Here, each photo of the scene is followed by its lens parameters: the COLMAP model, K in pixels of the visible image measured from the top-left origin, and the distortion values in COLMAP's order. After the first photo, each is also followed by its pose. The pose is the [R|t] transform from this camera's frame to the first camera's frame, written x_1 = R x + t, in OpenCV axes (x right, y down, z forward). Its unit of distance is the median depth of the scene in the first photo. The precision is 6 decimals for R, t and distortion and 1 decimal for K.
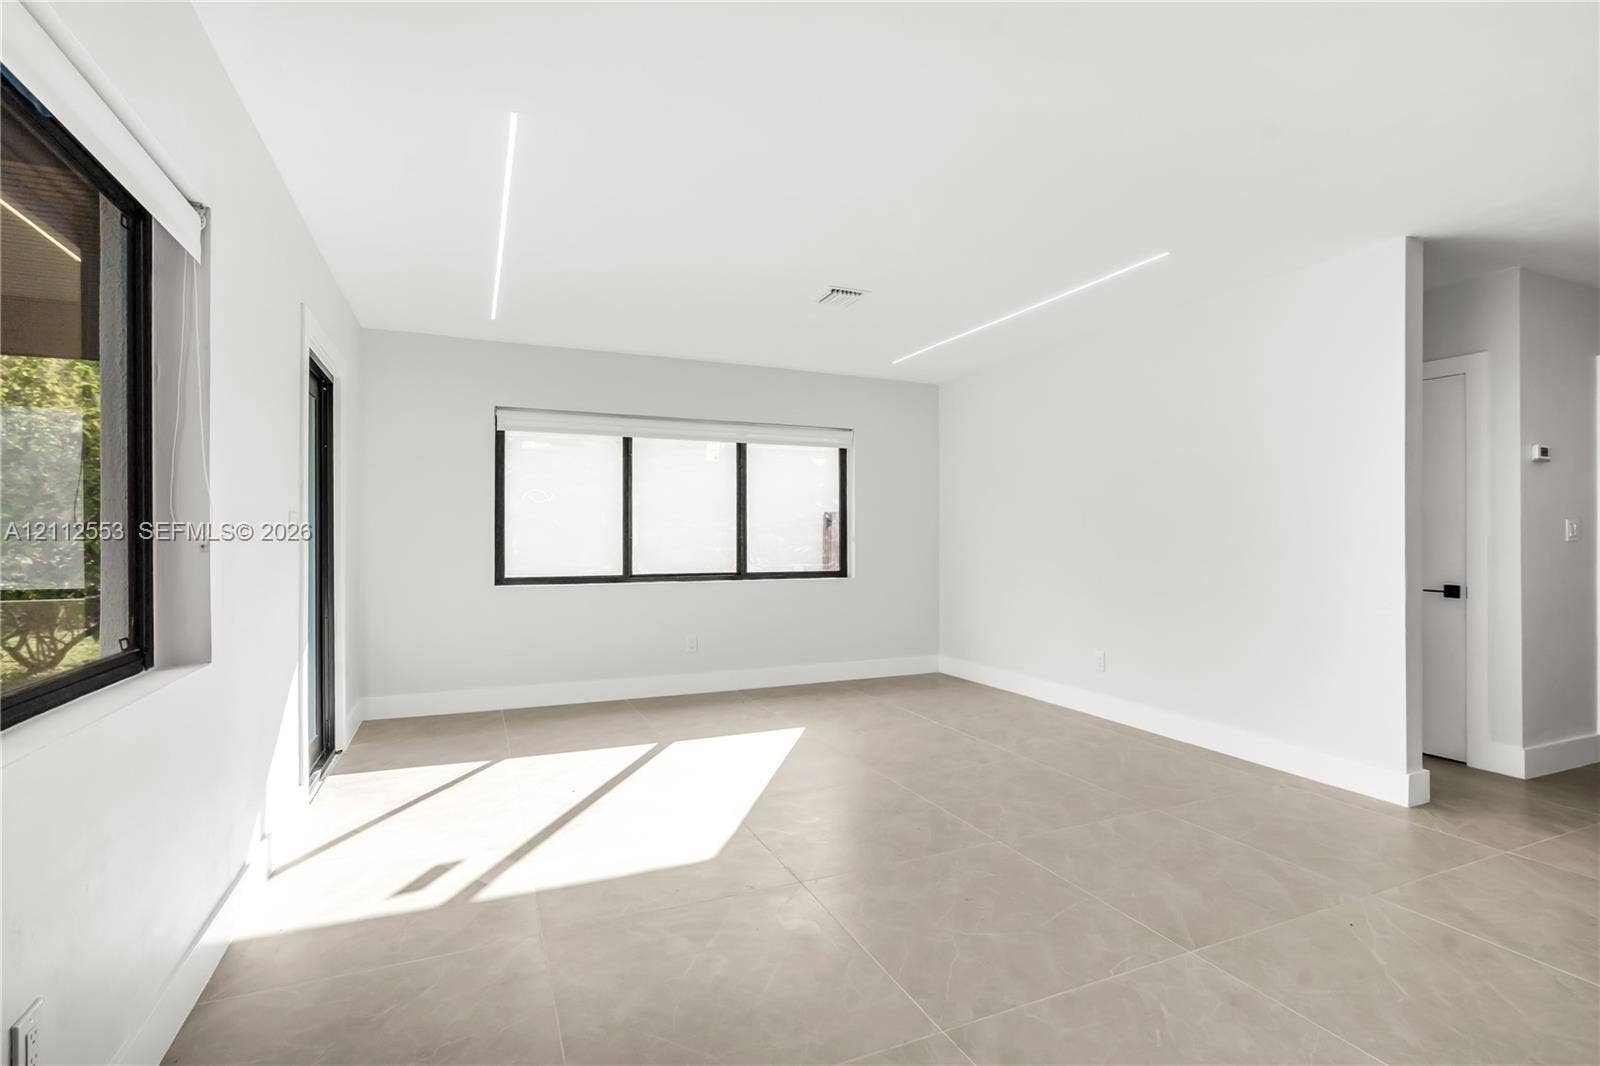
lens RADIAL K [[752.8, 0, 797.8], [0, 752.8, 535.2], [0, 0, 1]] dist [-0.004500, -0.000310]
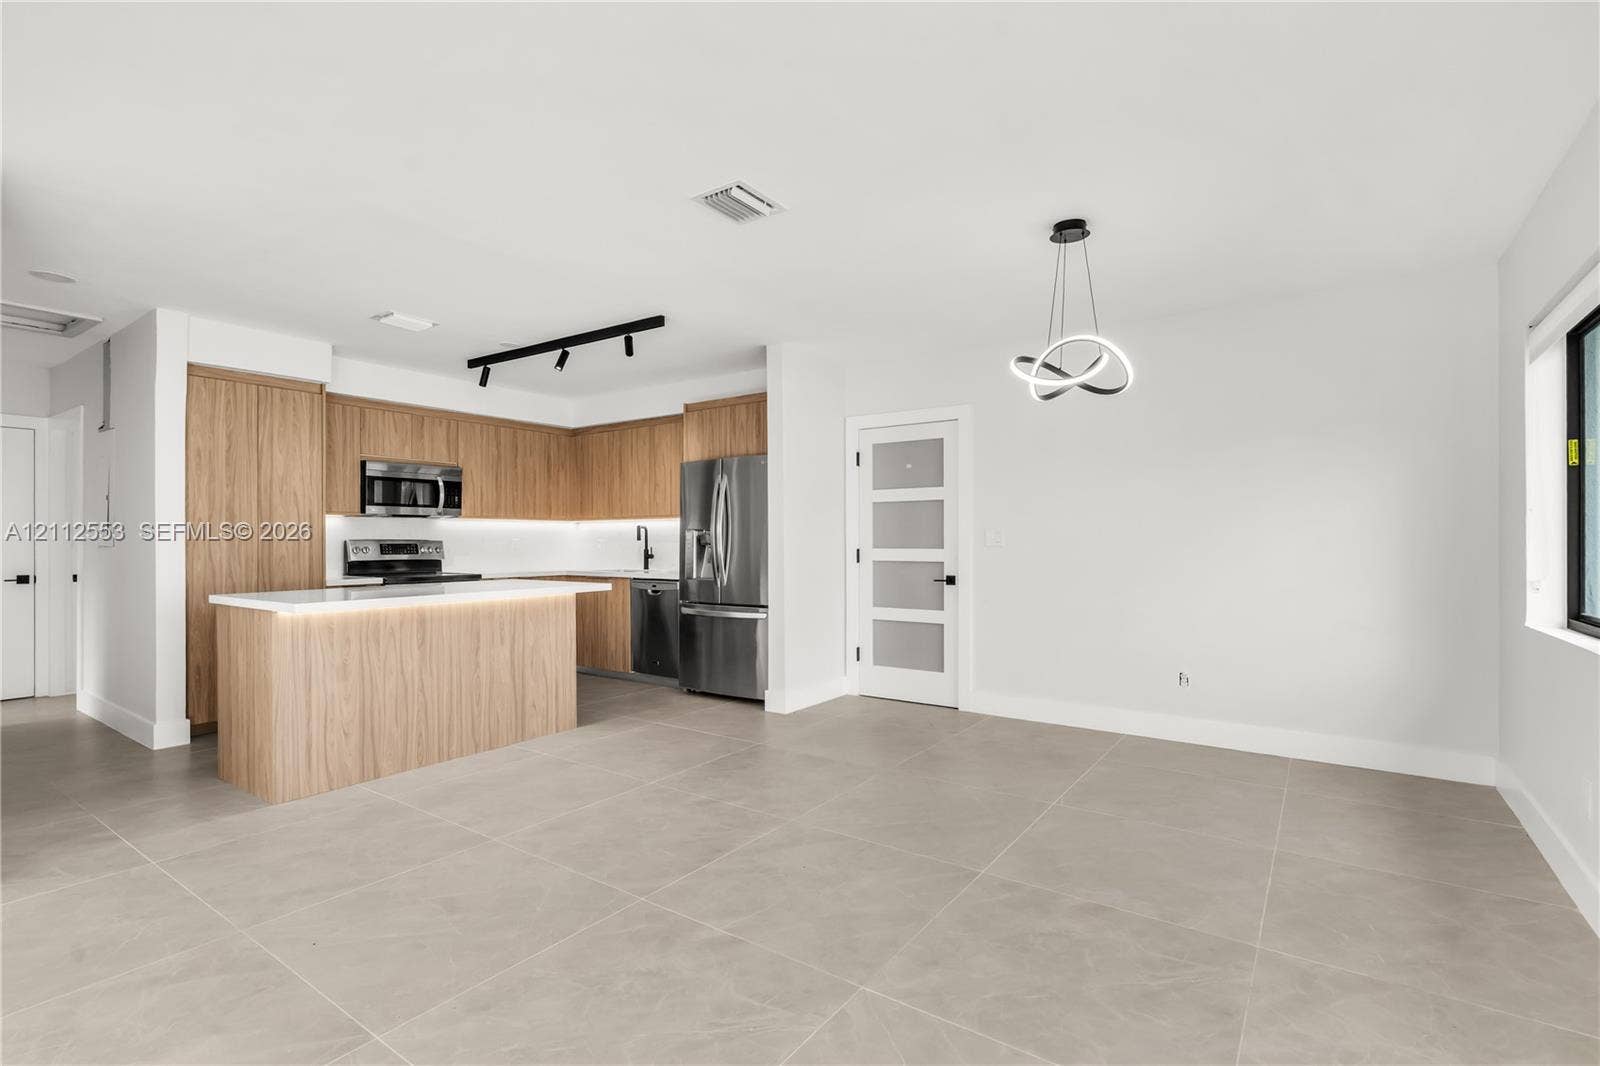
lens RADIAL K [[752.8, 0, 797.8], [0, 752.8, 535.2], [0, 0, 1]] dist [-0.004500, -0.000310]
pose [[-0.525565, 0.006264, 0.850731, -0.305340], [0.000992, 0.999977, -0.006750, 0.001258], [-0.850753, -0.002704, -0.525559, 0.728755]]
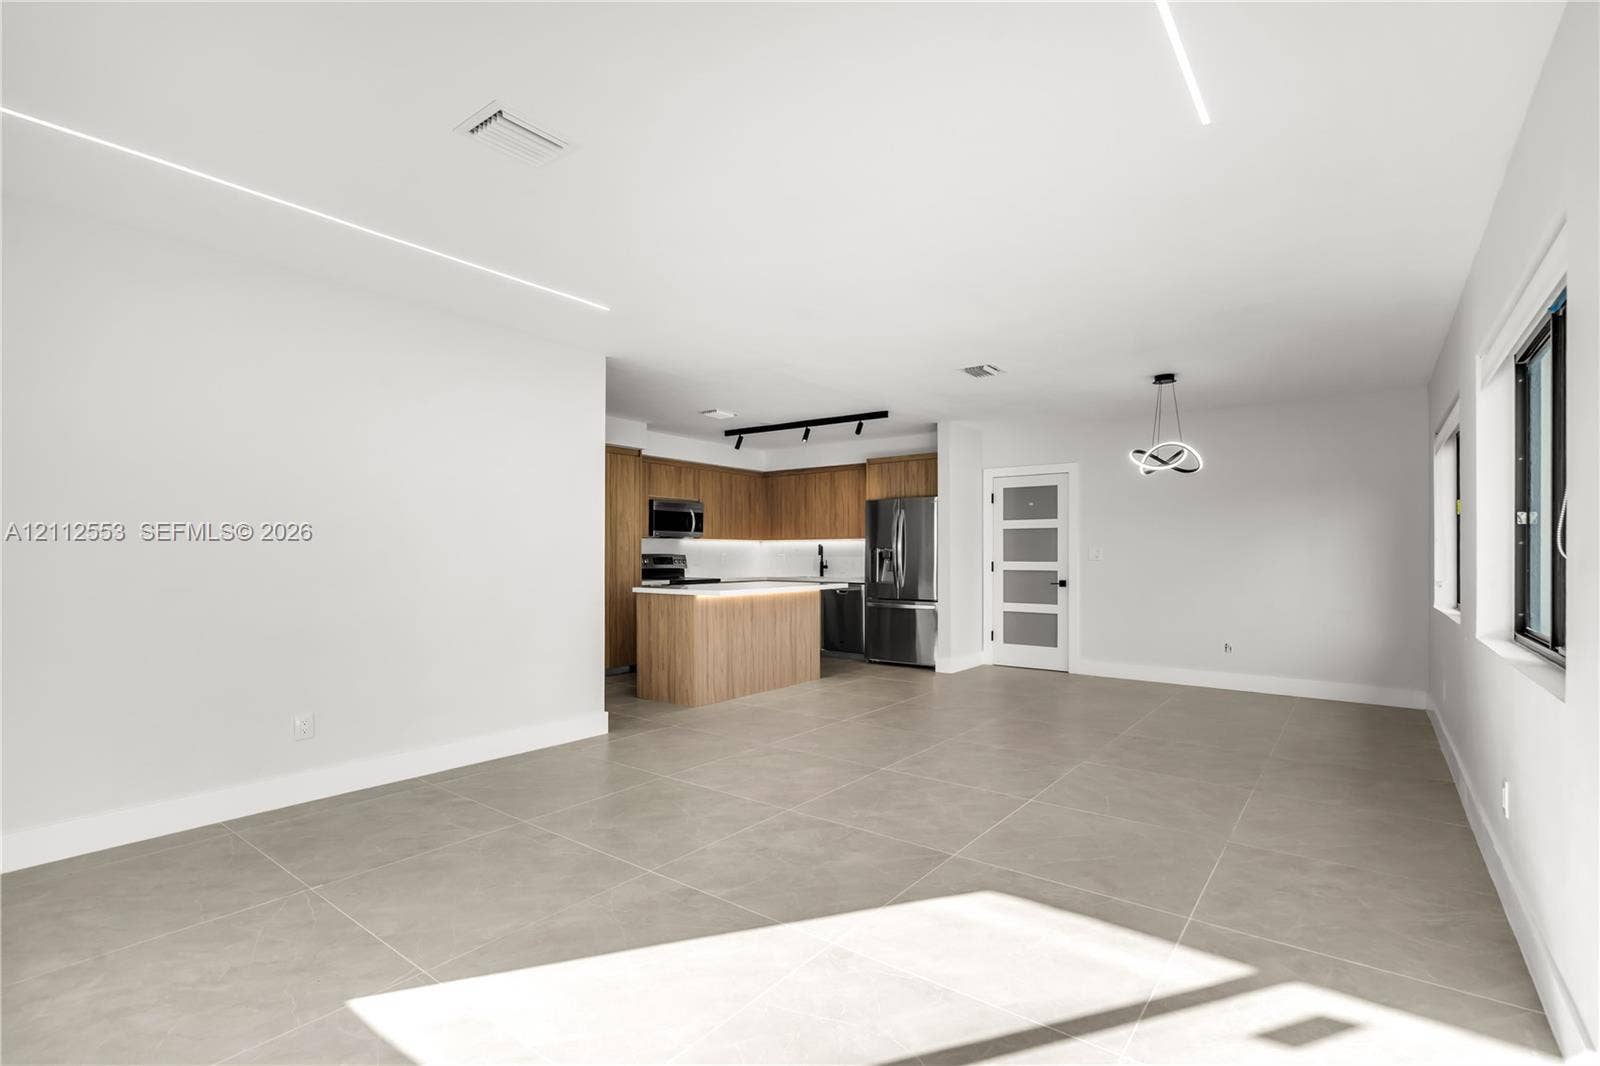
lens RADIAL K [[740.5, 0, 805.4], [0, 740.5, 546.9], [0, 0, 1]] dist [-0.002986, -0.000317]
pose [[-0.497558, 0.008066, 0.867393, -0.731421], [-0.002645, 0.999938, -0.010815, 0.000283], [-0.867427, -0.007675, -0.497506, 1.491312]]
